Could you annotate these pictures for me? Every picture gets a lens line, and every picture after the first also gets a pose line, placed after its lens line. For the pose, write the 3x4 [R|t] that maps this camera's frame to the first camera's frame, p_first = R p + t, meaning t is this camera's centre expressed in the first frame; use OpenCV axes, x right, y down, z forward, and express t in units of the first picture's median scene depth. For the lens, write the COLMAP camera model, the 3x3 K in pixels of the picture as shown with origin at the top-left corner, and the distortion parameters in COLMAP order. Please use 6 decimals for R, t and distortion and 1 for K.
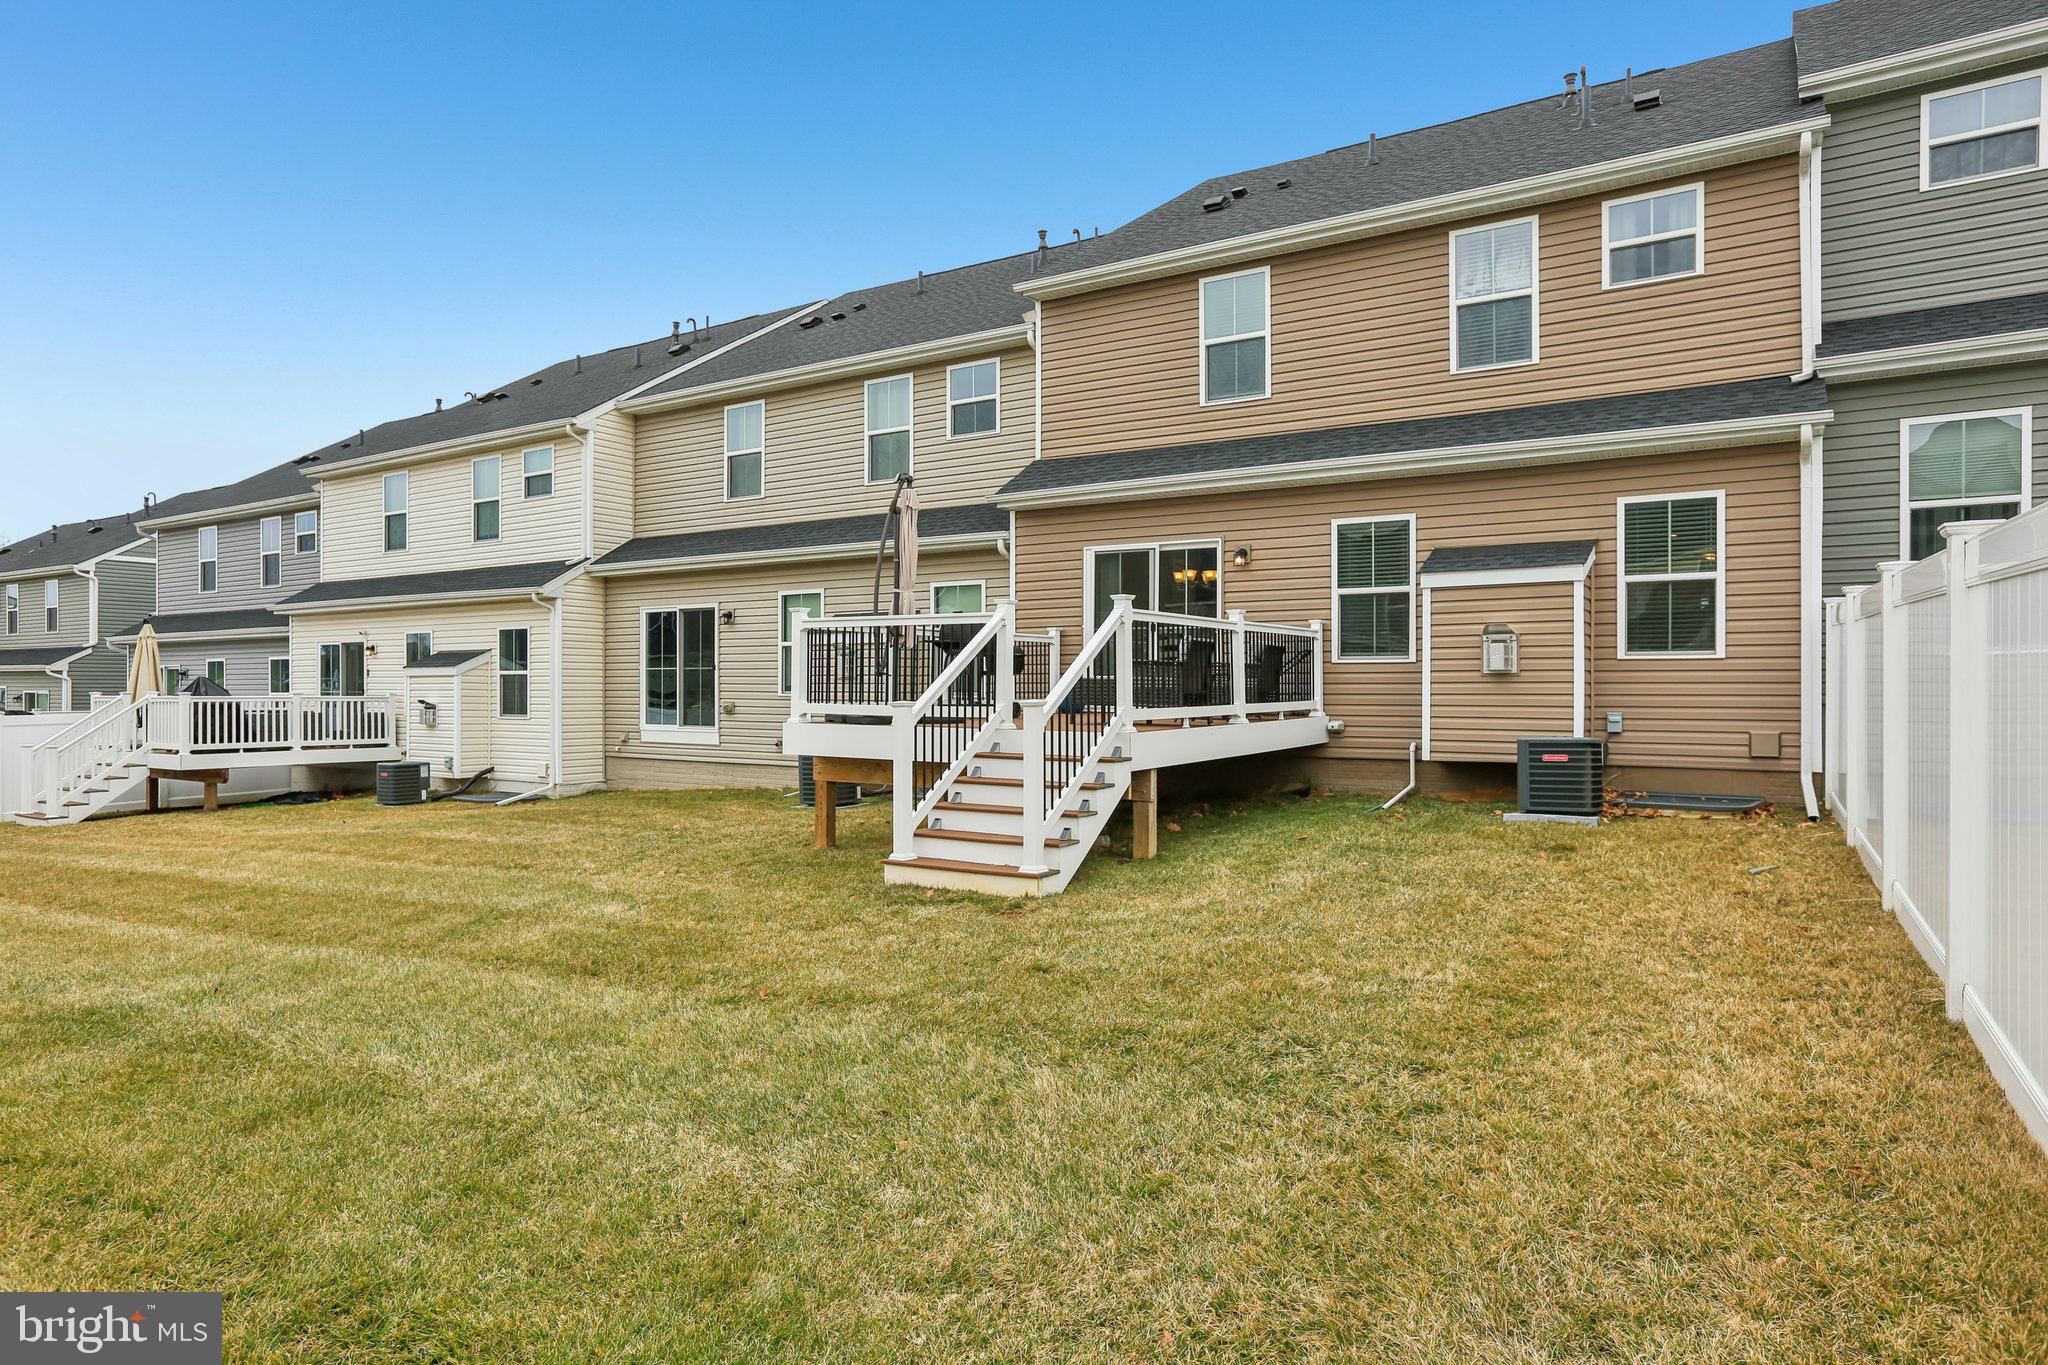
lens RADIAL K [[1241.7, 0, 1025.2], [0, 1241.7, 692.1], [0, 0, 1]] dist [-0.005234, 0.015745]
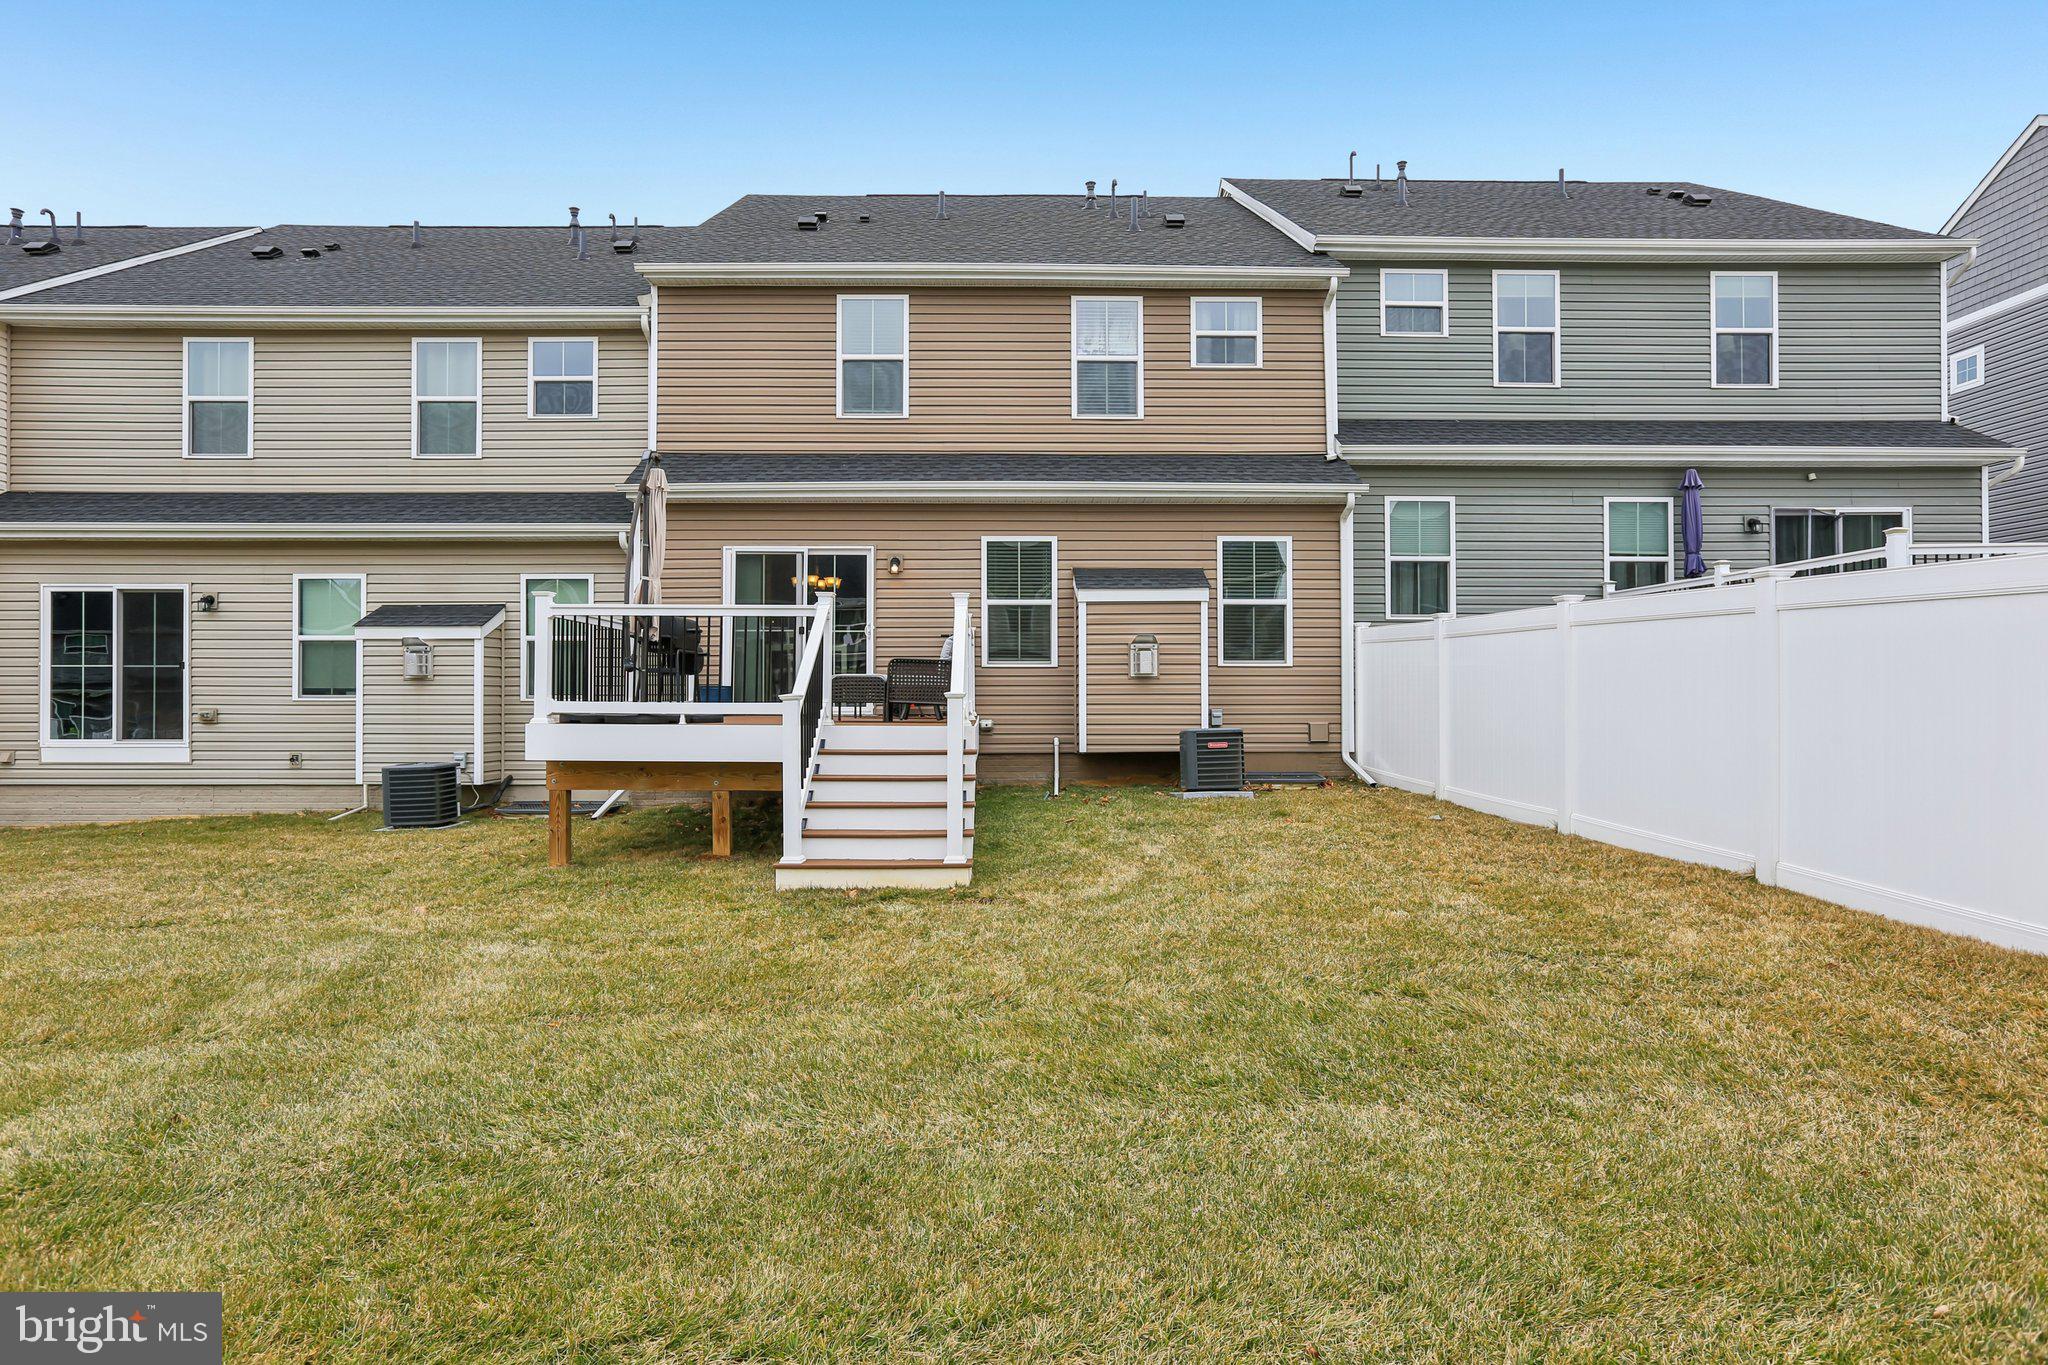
lens RADIAL K [[1165.6, 0, 1037.0], [0, 1165.6, 700.8], [0, 0, 1]] dist [-0.017240, 0.030618]
pose [[0.834931, 0.000745, 0.550354, -0.268632], [0.004308, 0.999960, -0.007890, 0.013941], [-0.550337, 0.008958, 0.834894, 0.110446]]
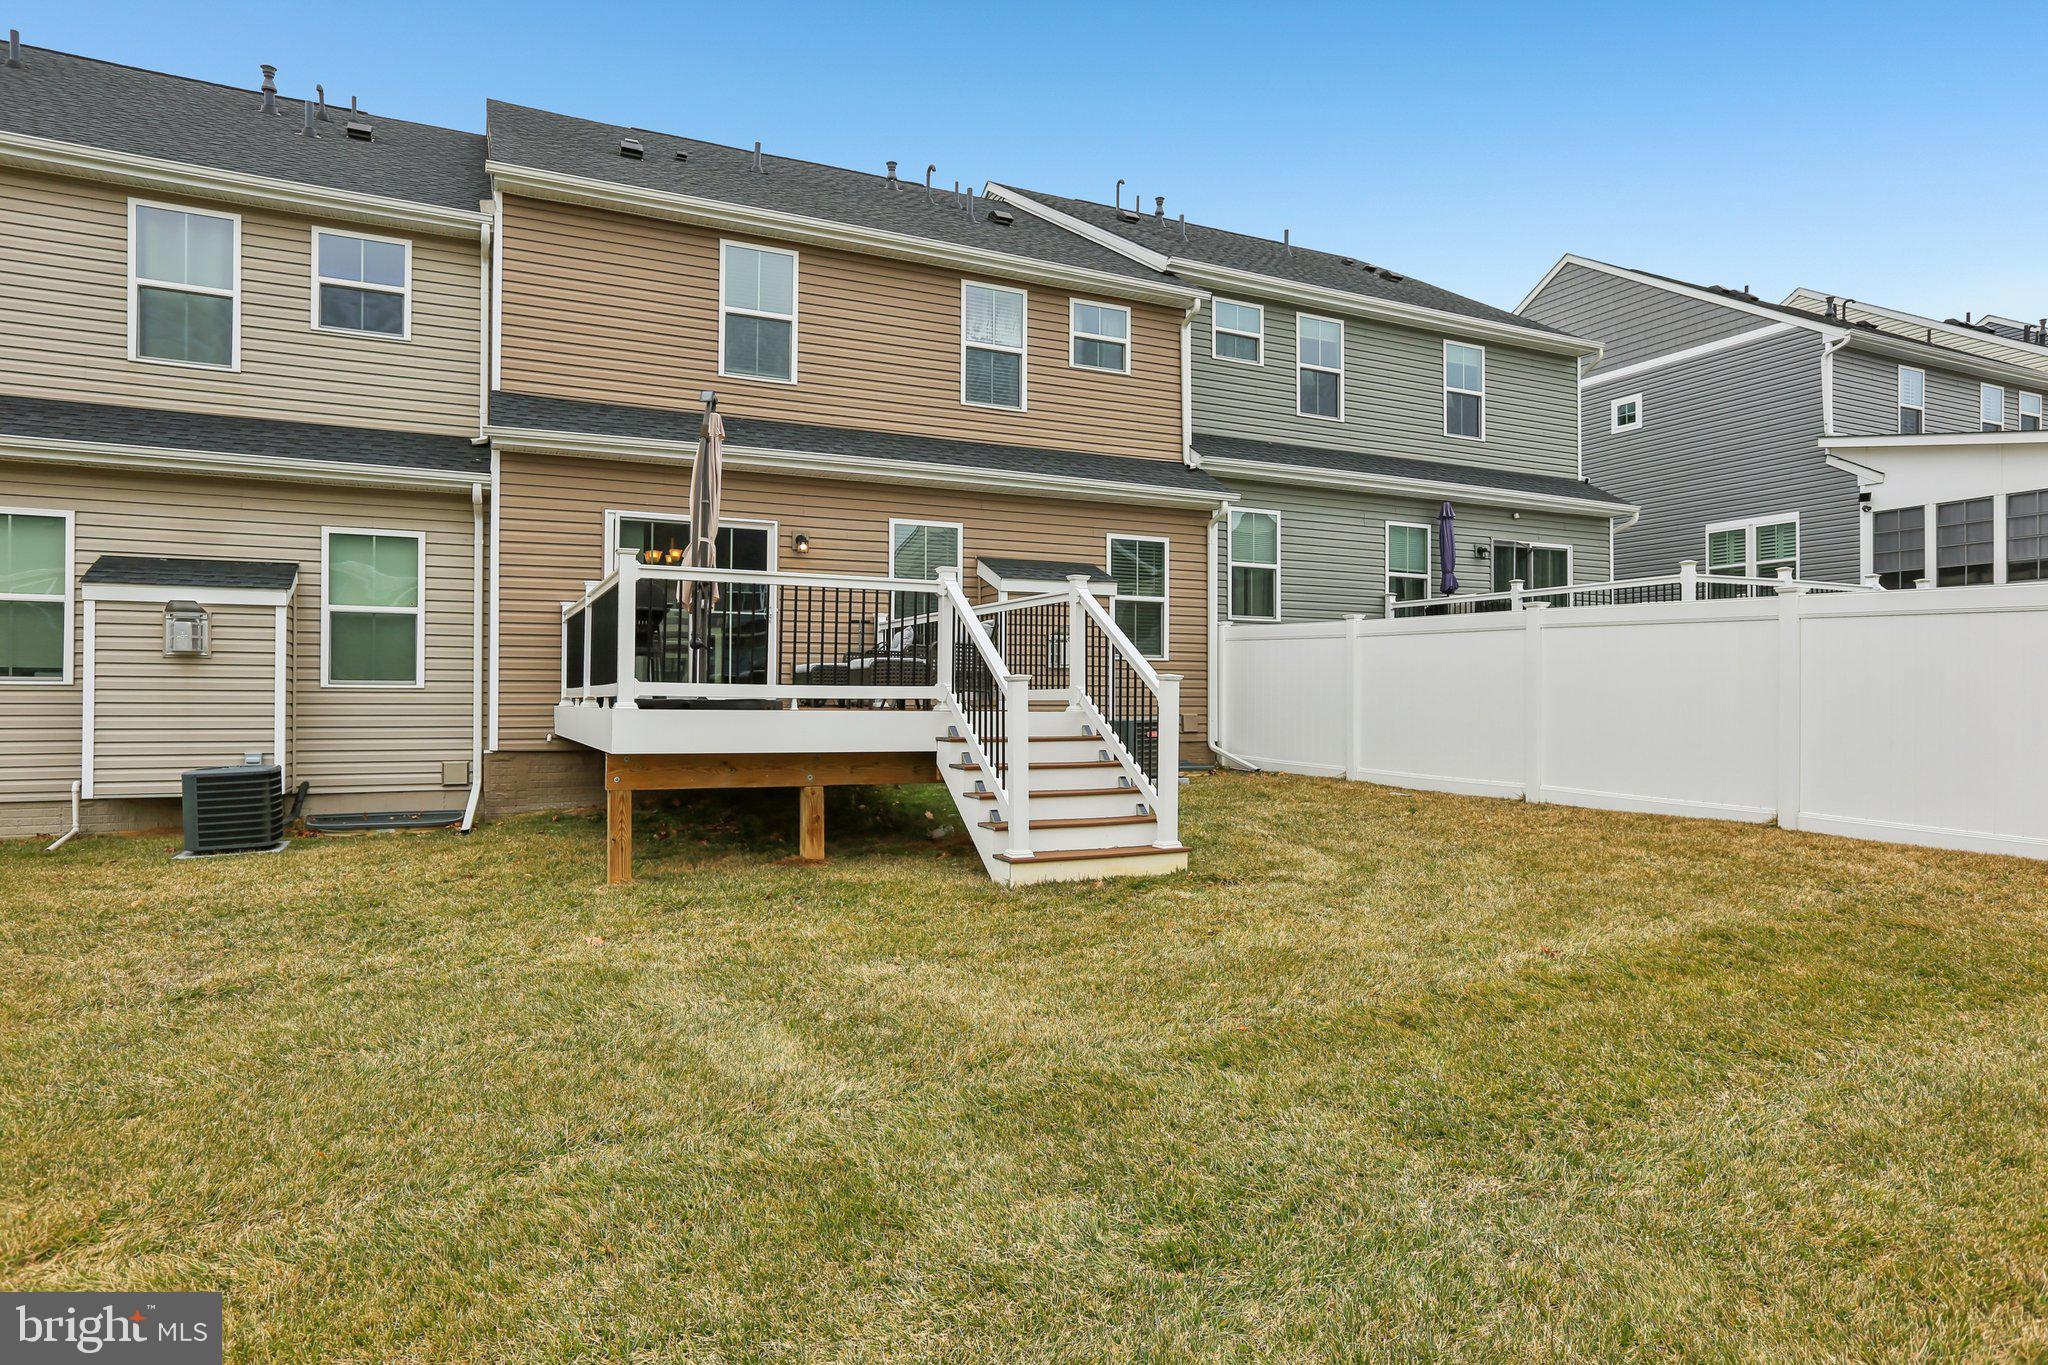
lens RADIAL K [[1165.6, 0, 1036.0], [0, 1165.6, 703.0], [0, 0, 1]] dist [-0.017240, 0.030618]
pose [[0.539176, 0.004802, 0.842179, -0.489766], [0.005443, 0.999943, -0.009186, 0.024336], [-0.842176, 0.009537, 0.539119, 0.357494]]
